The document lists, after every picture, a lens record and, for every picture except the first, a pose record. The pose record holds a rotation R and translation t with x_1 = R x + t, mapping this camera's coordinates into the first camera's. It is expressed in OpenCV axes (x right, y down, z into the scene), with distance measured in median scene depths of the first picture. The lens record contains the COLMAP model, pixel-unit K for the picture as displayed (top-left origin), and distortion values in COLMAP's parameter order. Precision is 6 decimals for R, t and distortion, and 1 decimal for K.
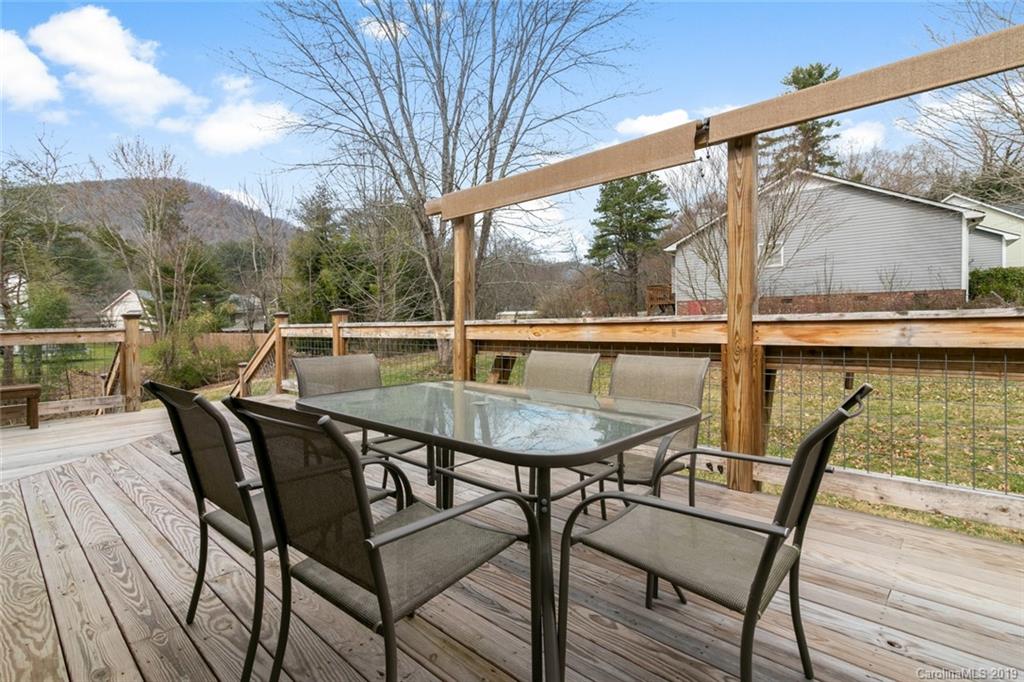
lens RADIAL K [[482.6, 0, 511.2], [0, 482.6, 322.6], [0, 0, 1]] dist [-0.000464, 0.000016]
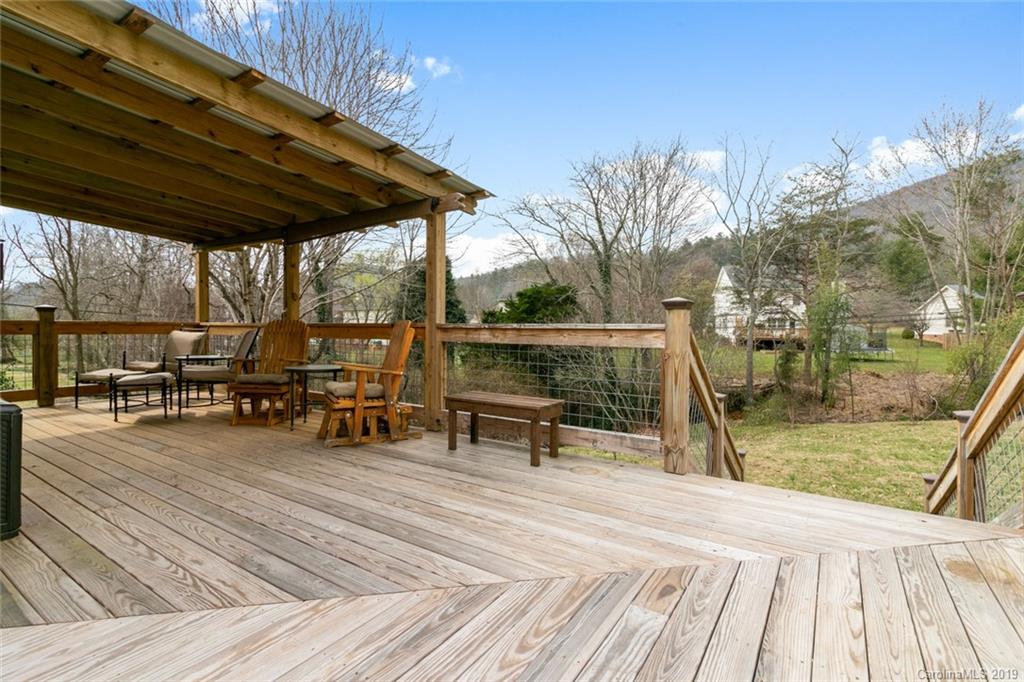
lens RADIAL K [[482.6, 0, 511.2], [0, 482.6, 322.6], [0, 0, 1]] dist [-0.000464, 0.000016]
pose [[0.145270, 0.009392, -0.989348, -0.060028], [-0.008355, 0.999931, 0.008266, 0.001238], [0.989357, 0.007065, 0.145338, 0.169472]]
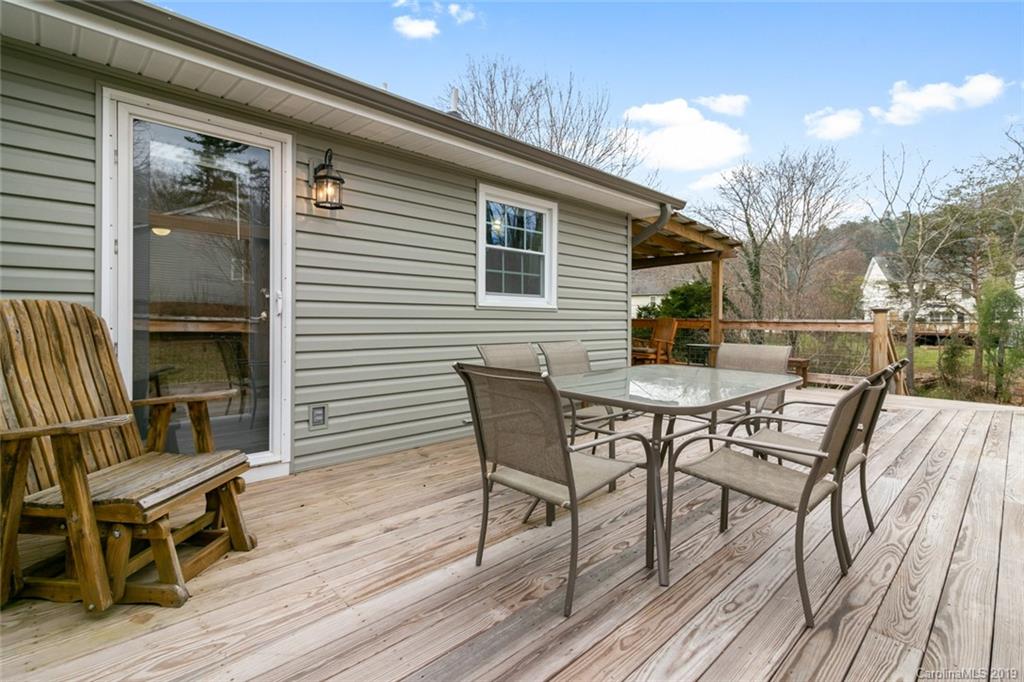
lens RADIAL K [[474.7, 0, 509.7], [0, 474.7, 315.2], [0, 0, 1]] dist [0.000009, -0.000080]
pose [[-0.089136, 0.006903, -0.995996, 0.094286], [-0.005908, 0.999955, 0.007459, -0.001116], [0.996002, 0.006549, -0.089091, 0.053752]]
